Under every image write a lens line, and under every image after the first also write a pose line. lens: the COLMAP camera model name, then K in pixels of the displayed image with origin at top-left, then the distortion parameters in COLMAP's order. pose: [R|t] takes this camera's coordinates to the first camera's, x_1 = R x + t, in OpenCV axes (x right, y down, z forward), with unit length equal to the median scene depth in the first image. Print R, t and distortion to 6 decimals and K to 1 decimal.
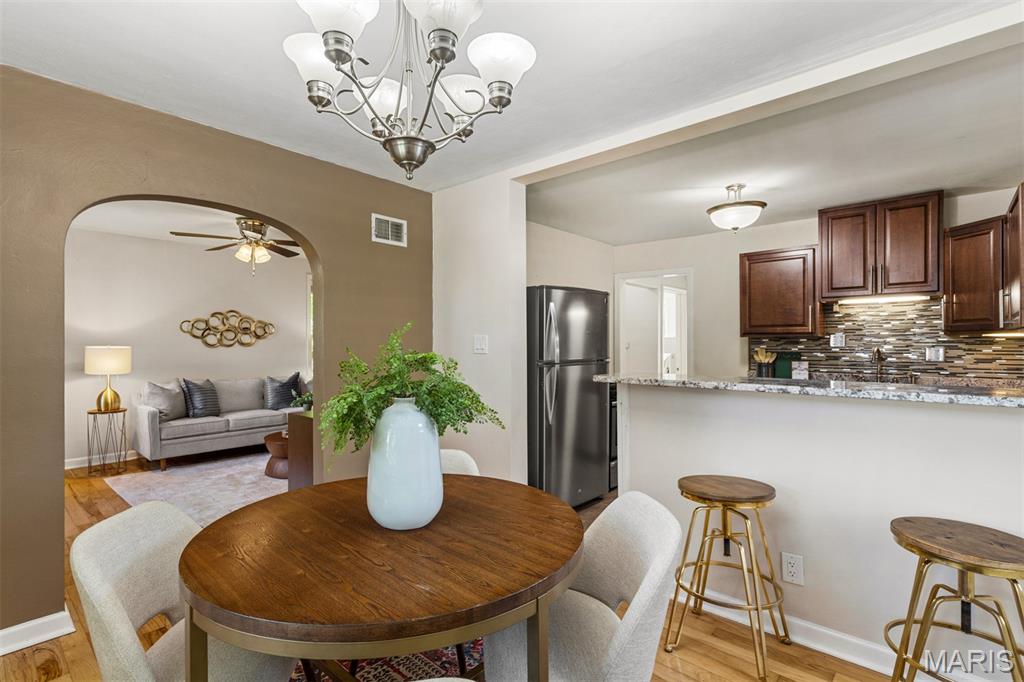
lens RADIAL K [[487.6, 0, 501.4], [0, 487.6, 343.3], [0, 0, 1]] dist [0.001476, 0.000345]
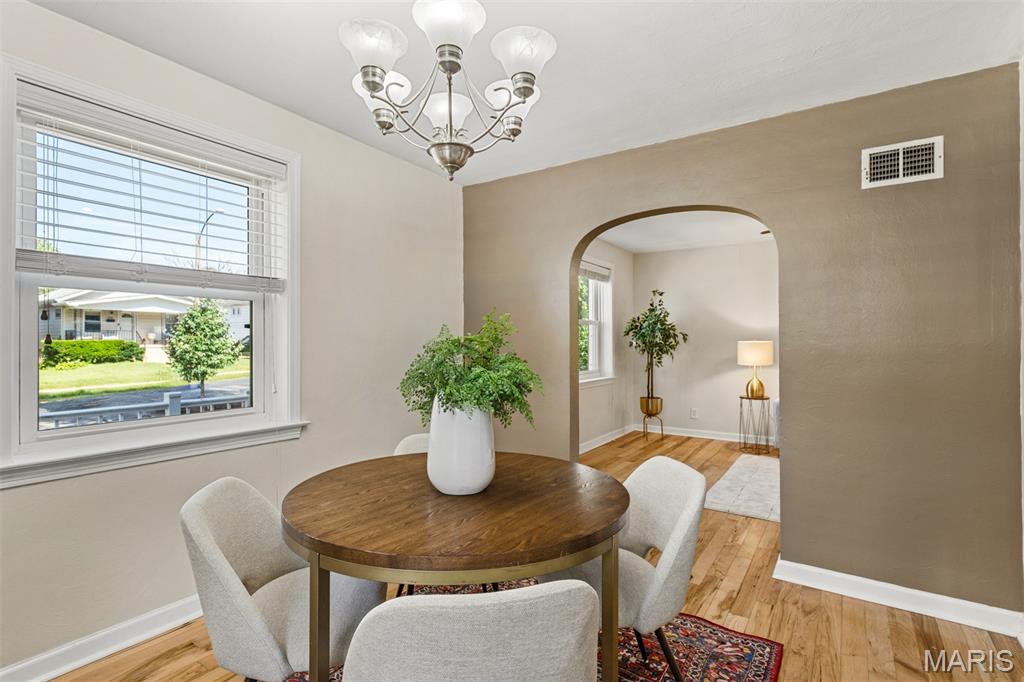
lens RADIAL K [[487.6, 0, 501.4], [0, 487.6, 343.3], [0, 0, 1]] dist [0.001476, 0.000345]
pose [[0.131194, 0.002015, -0.991355, 0.349684], [0.000356, 0.999998, 0.002079, 0.012234], [0.991357, -0.000626, 0.131193, 0.361502]]
